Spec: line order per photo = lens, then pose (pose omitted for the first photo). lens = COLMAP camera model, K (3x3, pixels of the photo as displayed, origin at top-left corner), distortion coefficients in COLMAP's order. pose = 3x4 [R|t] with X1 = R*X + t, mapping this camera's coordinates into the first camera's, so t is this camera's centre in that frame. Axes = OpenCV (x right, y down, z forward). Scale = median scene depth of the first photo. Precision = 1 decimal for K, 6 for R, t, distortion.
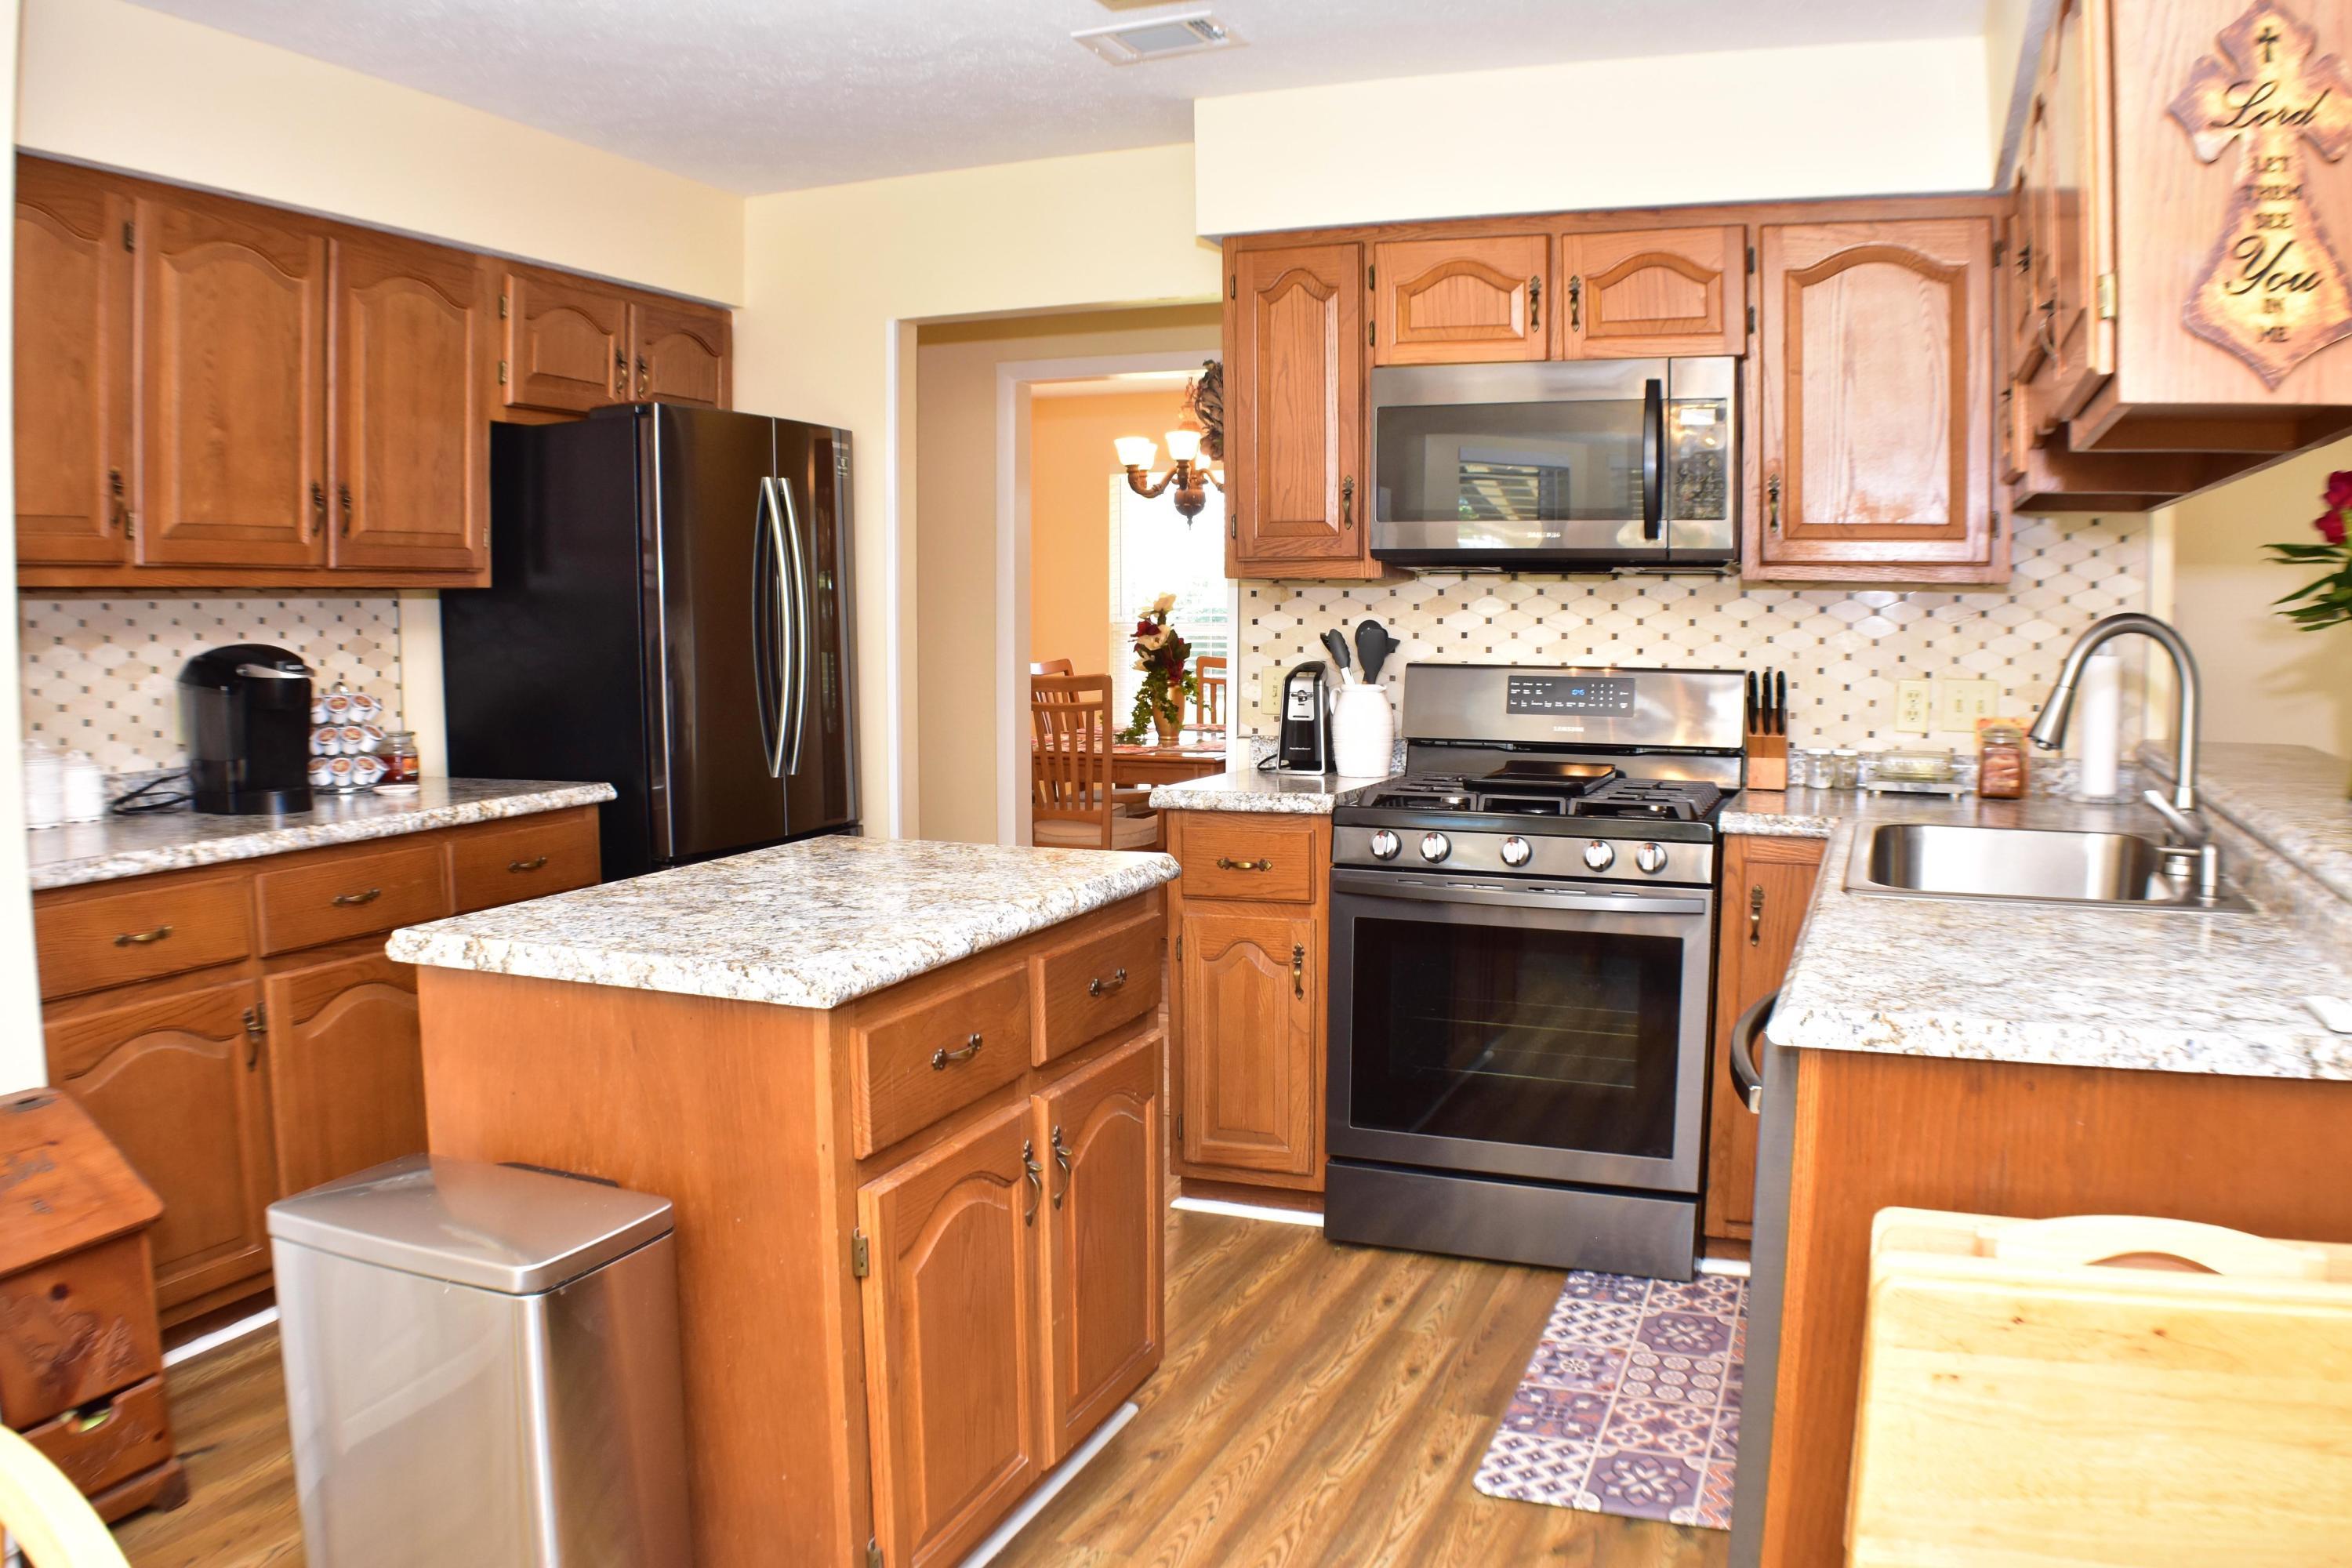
lens RADIAL K [[1800.4, 0, 1182.6], [0, 1800.4, 795.3], [0, 0, 1]] dist [-0.195900, 0.054337]
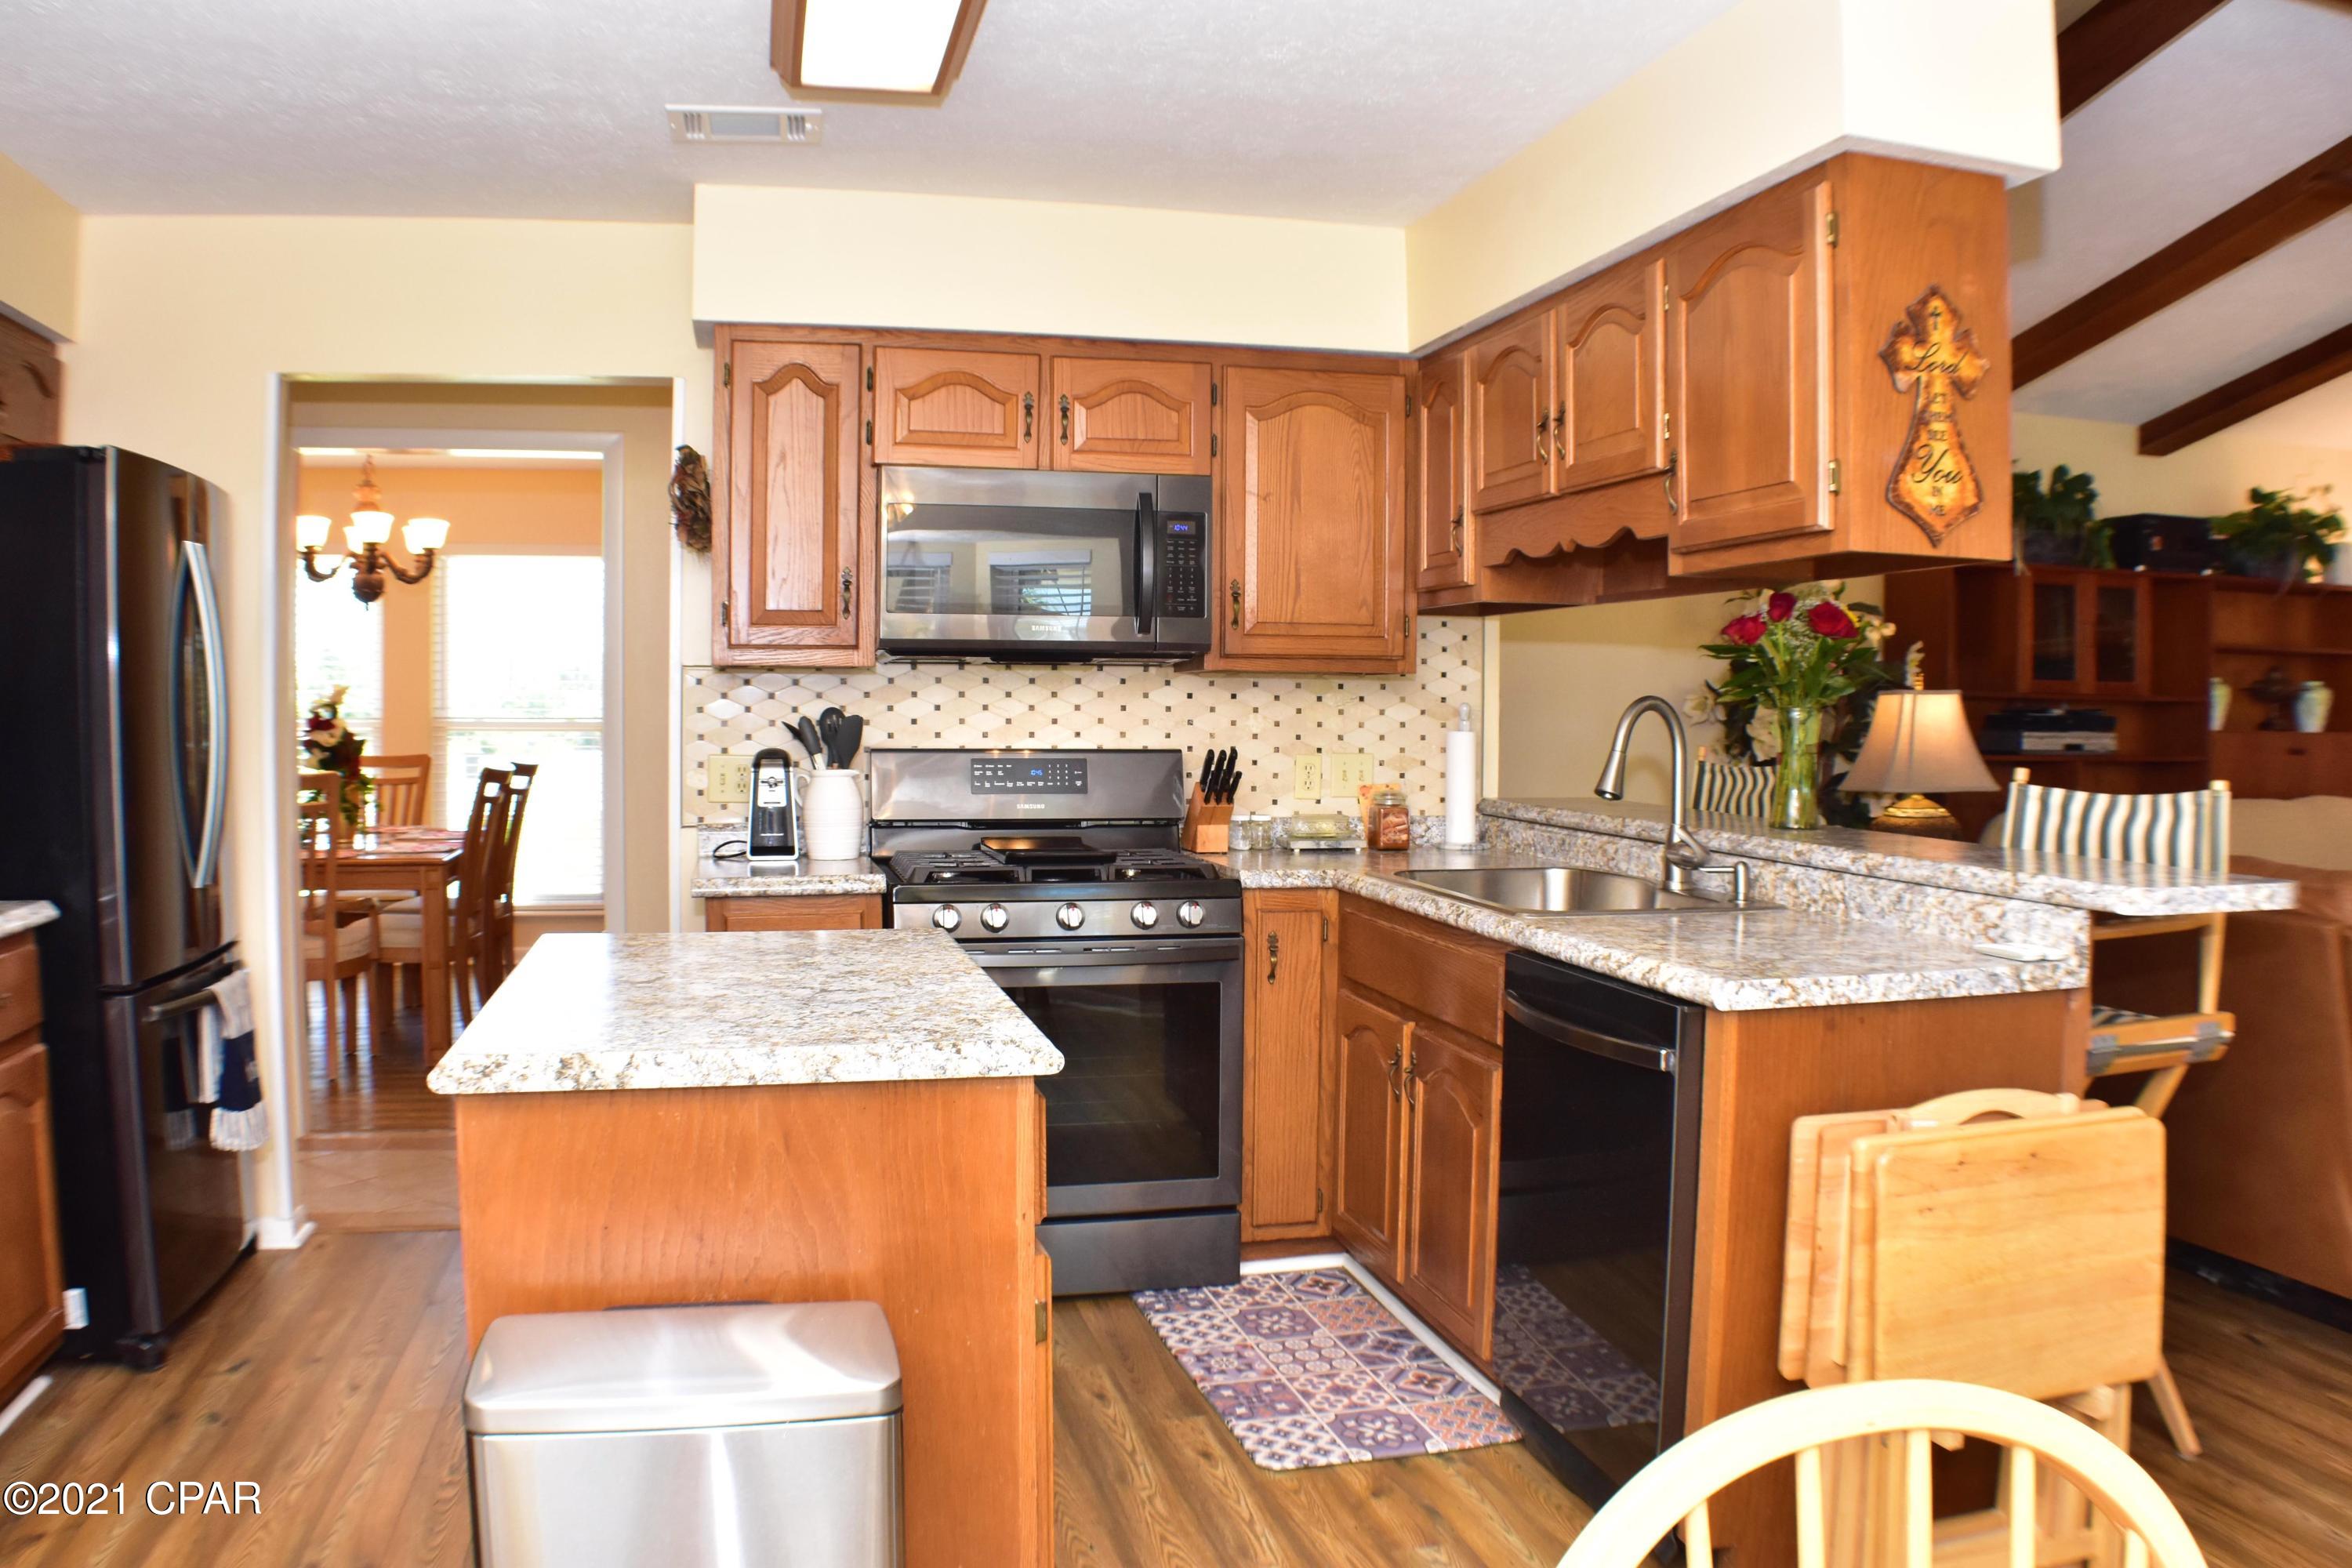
lens RADIAL K [[1800.4, 0, 1201.0], [0, 1800.4, 792.4], [0, 0, 1]] dist [-0.195900, 0.054337]
pose [[0.804086, -0.021885, 0.594110, -0.396404], [0.054690, 0.997808, -0.037263, 0.000966], [-0.591992, 0.062454, 0.803520, 0.063181]]
